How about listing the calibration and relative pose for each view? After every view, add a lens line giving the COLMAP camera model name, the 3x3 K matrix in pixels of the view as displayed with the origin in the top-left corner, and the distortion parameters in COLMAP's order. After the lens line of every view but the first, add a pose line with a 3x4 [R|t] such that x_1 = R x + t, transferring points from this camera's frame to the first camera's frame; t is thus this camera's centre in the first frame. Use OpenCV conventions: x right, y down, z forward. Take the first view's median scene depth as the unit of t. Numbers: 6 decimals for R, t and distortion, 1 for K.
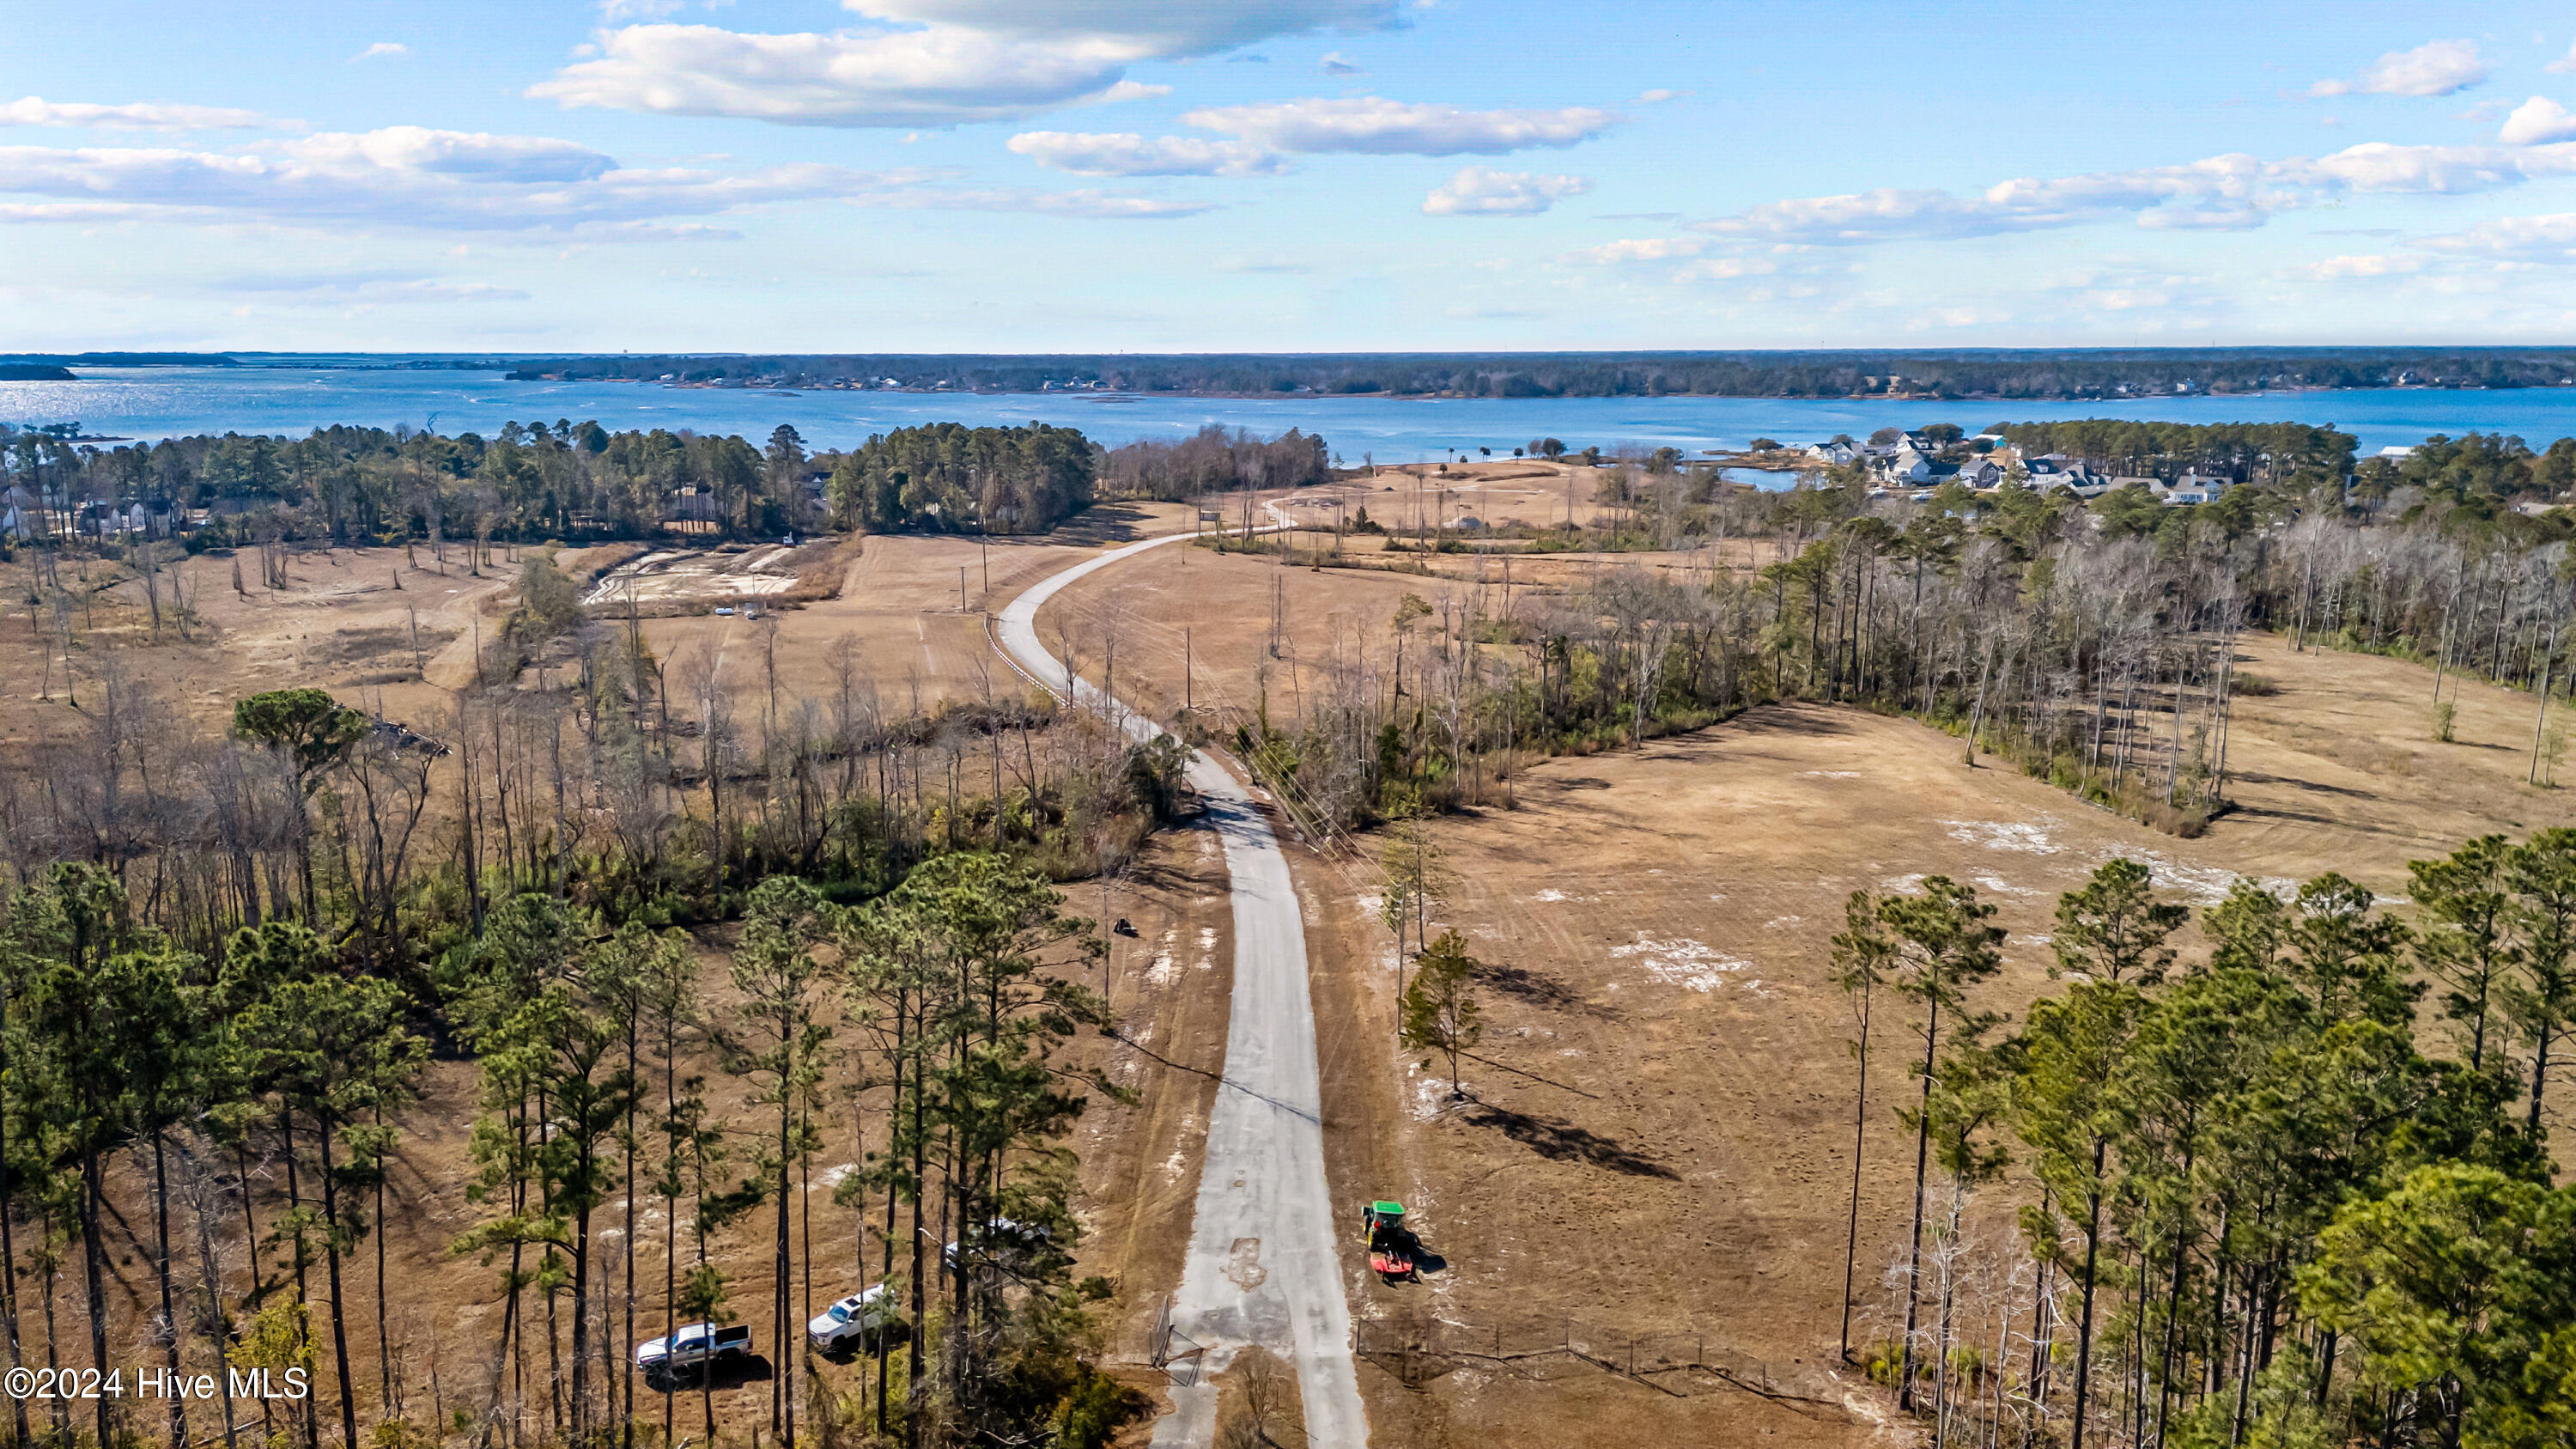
lens RADIAL K [[1886.8, 0, 1298.8], [0, 1886.8, 730.8], [0, 0, 1]] dist [0.096430, -0.091755]
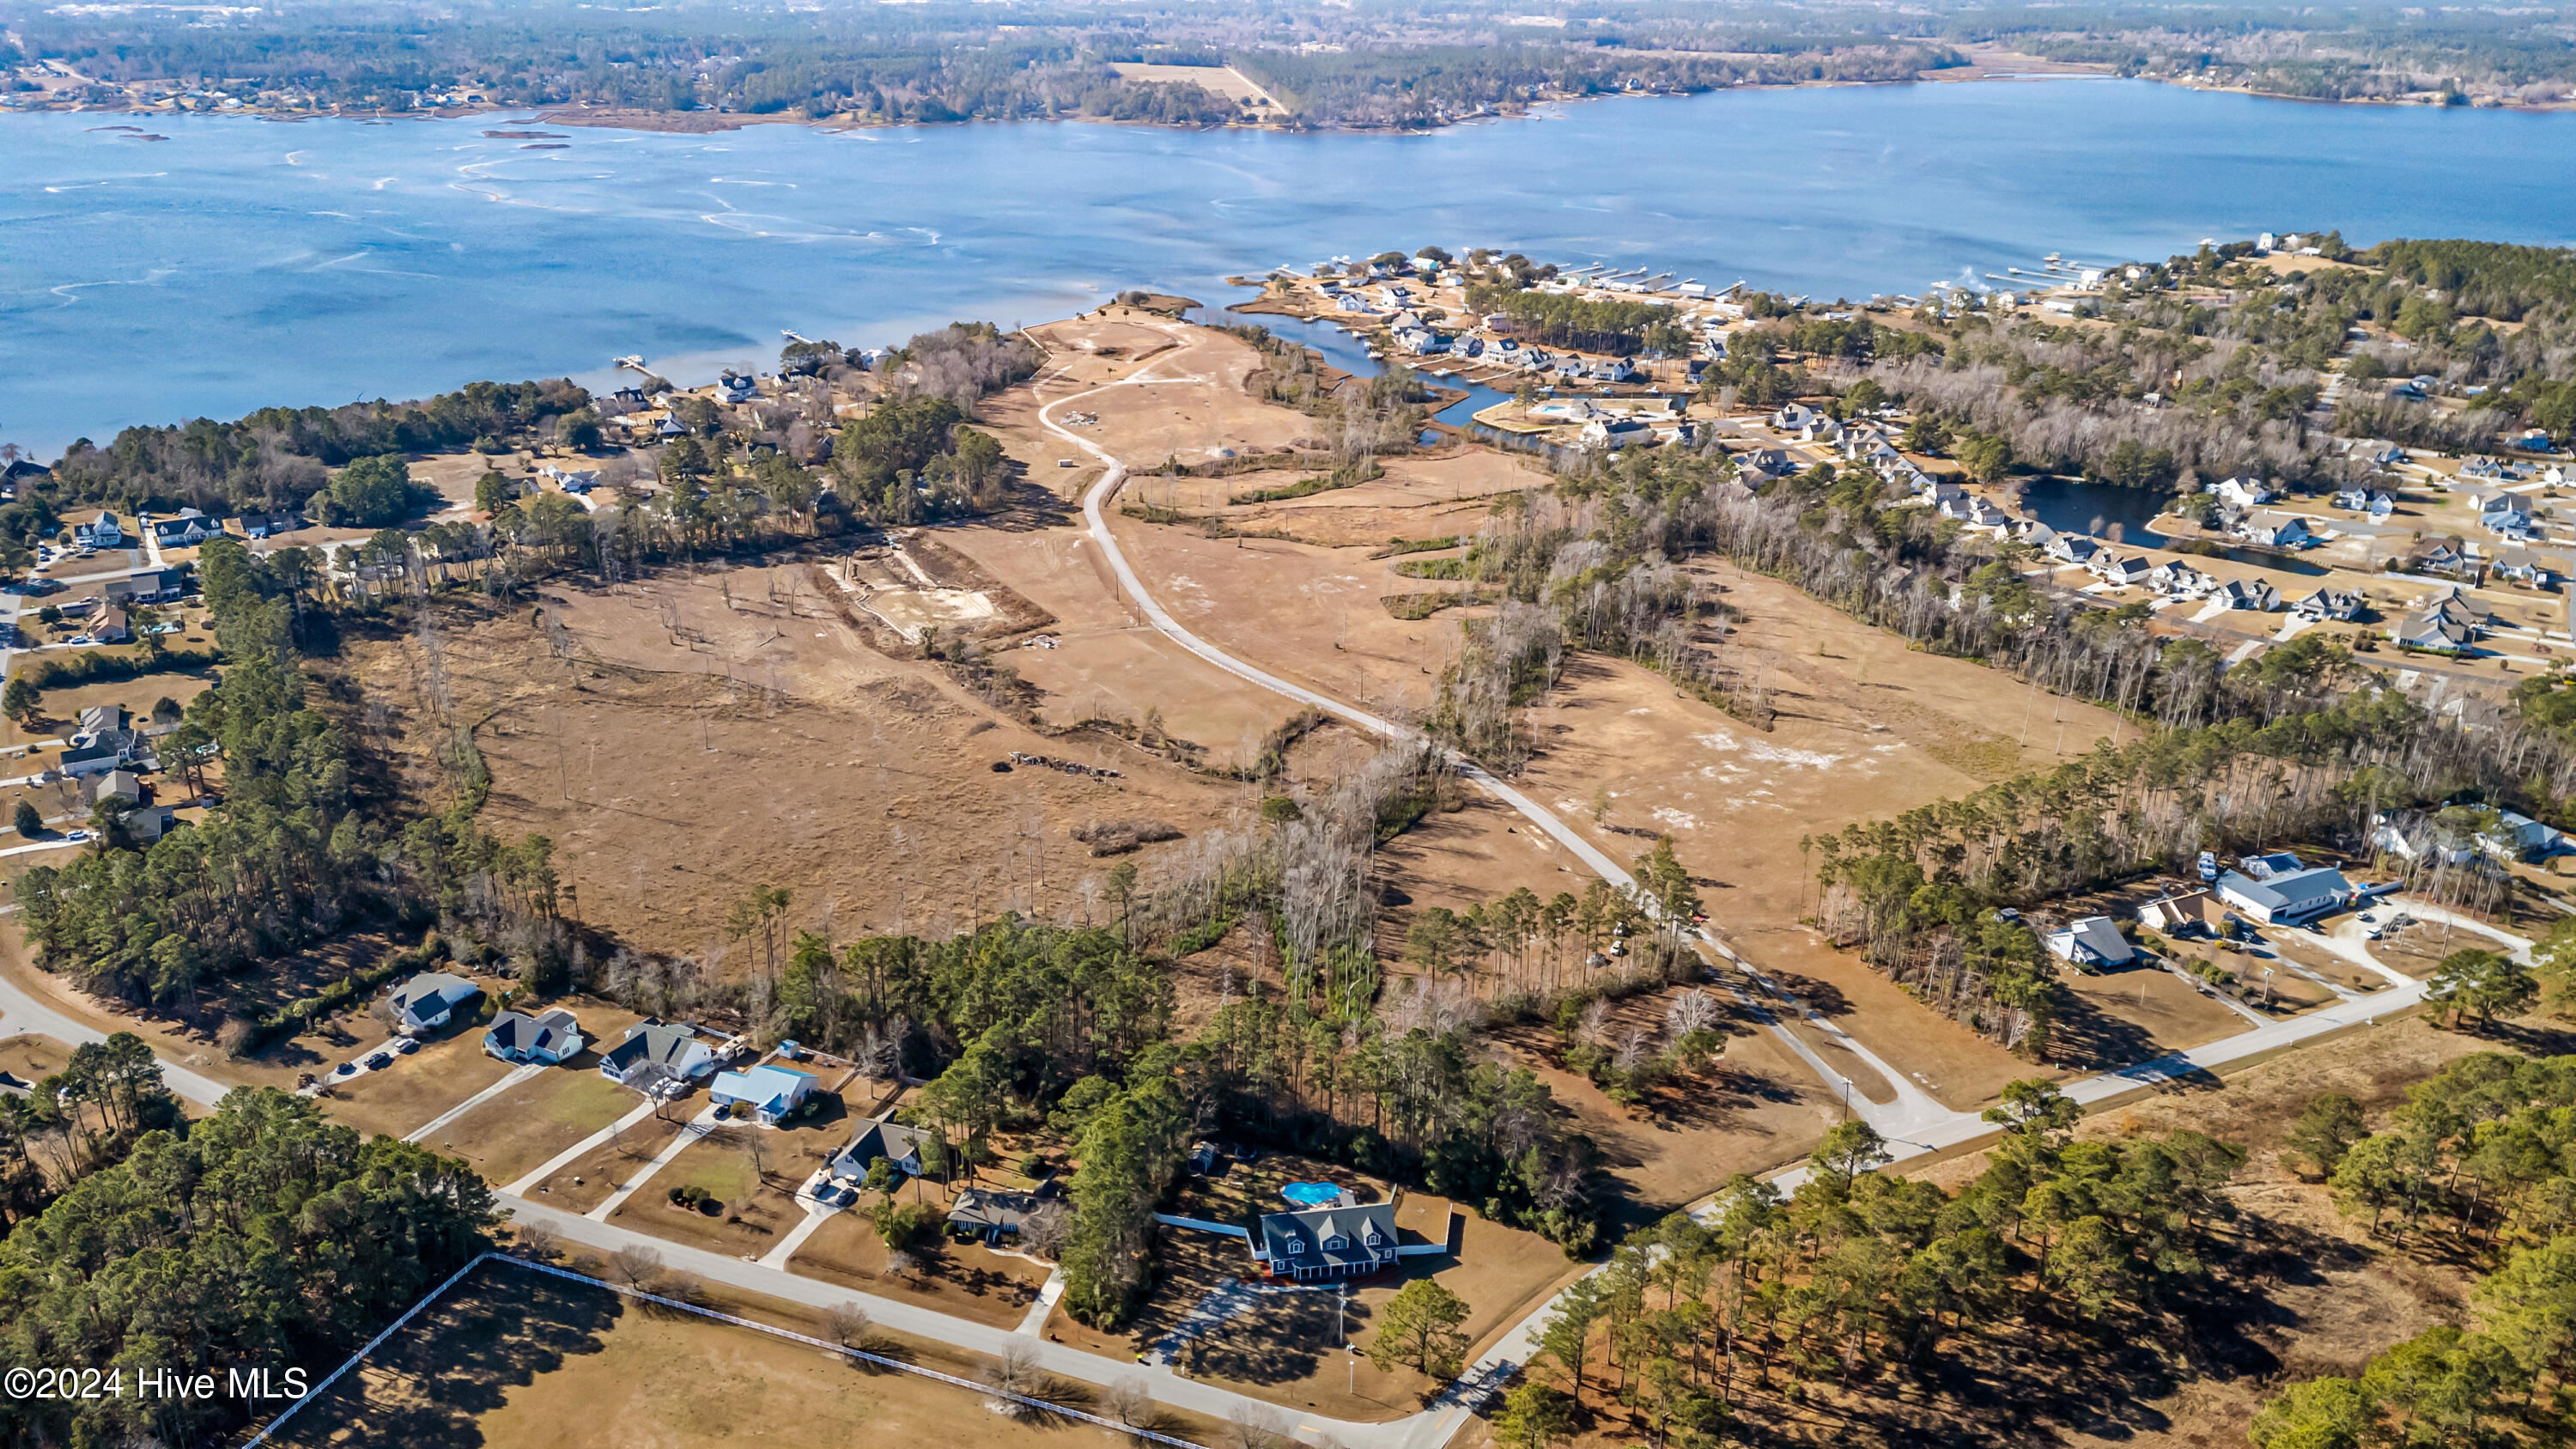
lens RADIAL K [[1874.6, 0, 1294.7], [0, 1874.6, 735.5], [0, 0, 1]] dist [0.122505, -0.138405]
pose [[0.930661, -0.135130, 0.340015, -0.532503], [0.063751, 0.974973, 0.212985, -0.267248], [-0.360286, -0.176541, 0.915984, -0.619106]]
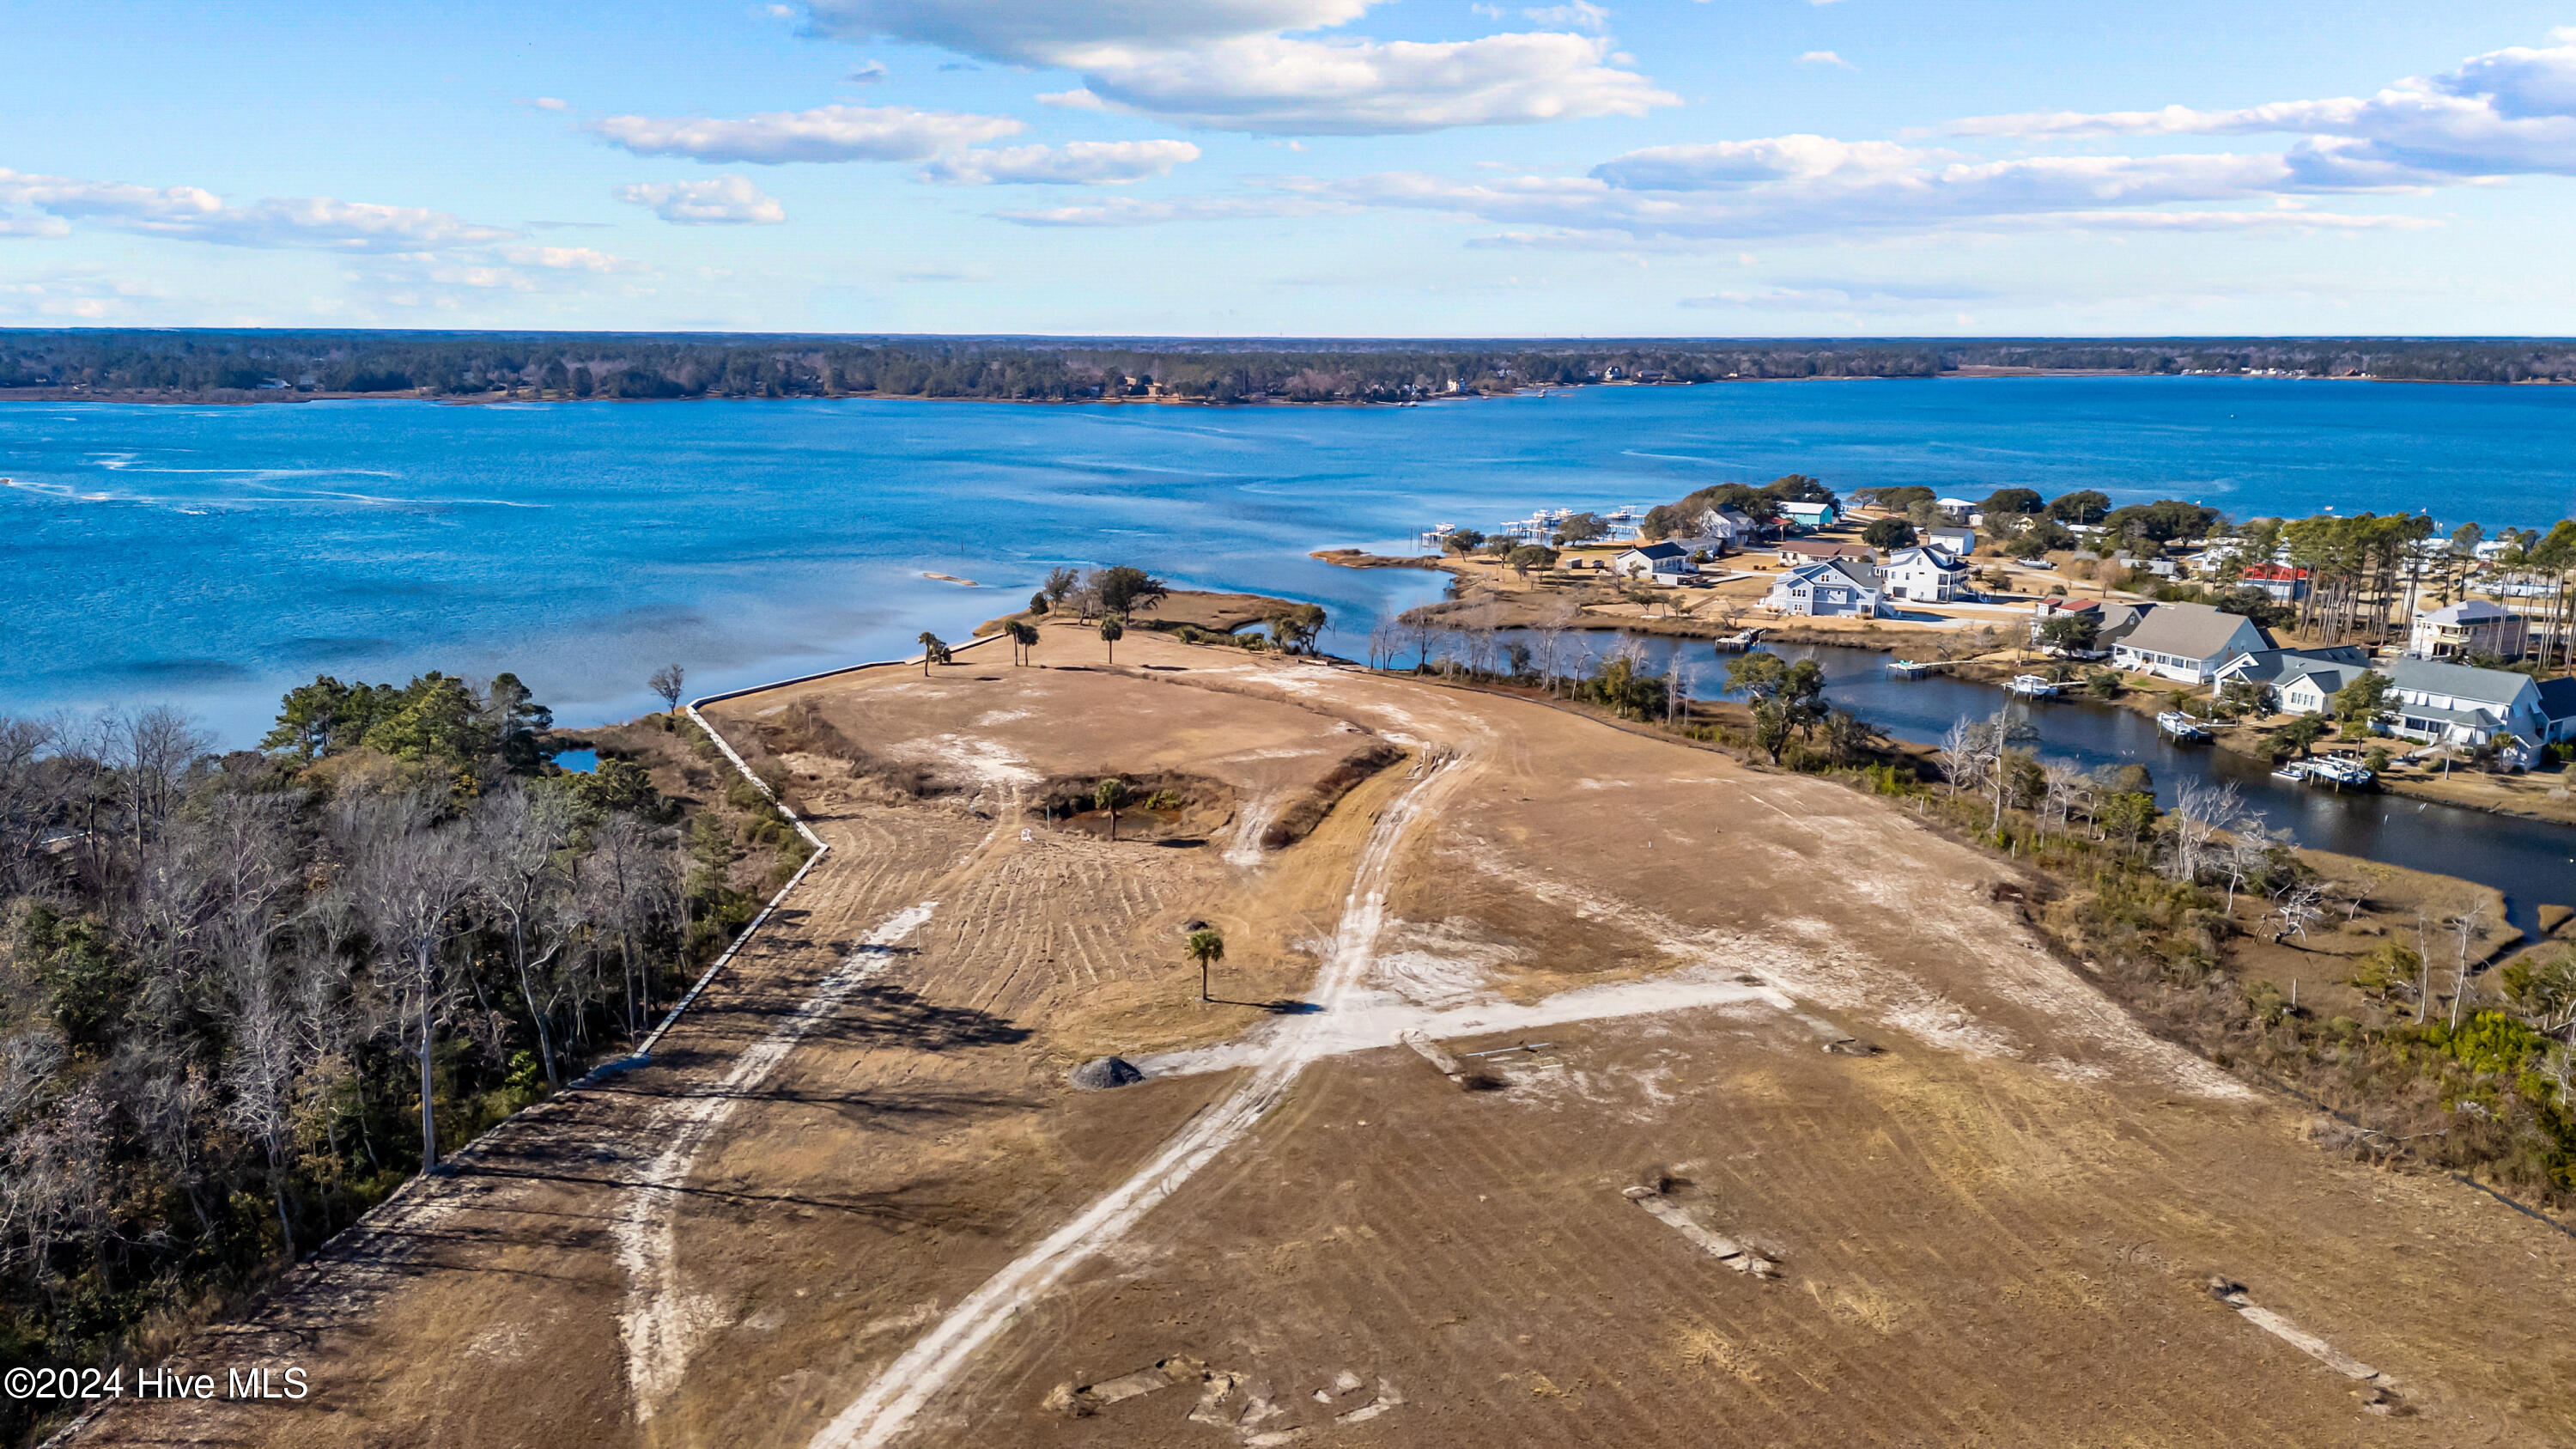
lens RADIAL K [[1874.6, 0, 1294.7], [0, 1874.6, 735.5], [0, 0, 1]] dist [0.122505, -0.138405]
pose [[0.881654, -0.094773, 0.462282, -0.030658], [0.089778, 0.995420, 0.032850, -0.275076], [-0.463278, 0.012541, 0.886124, 1.376936]]
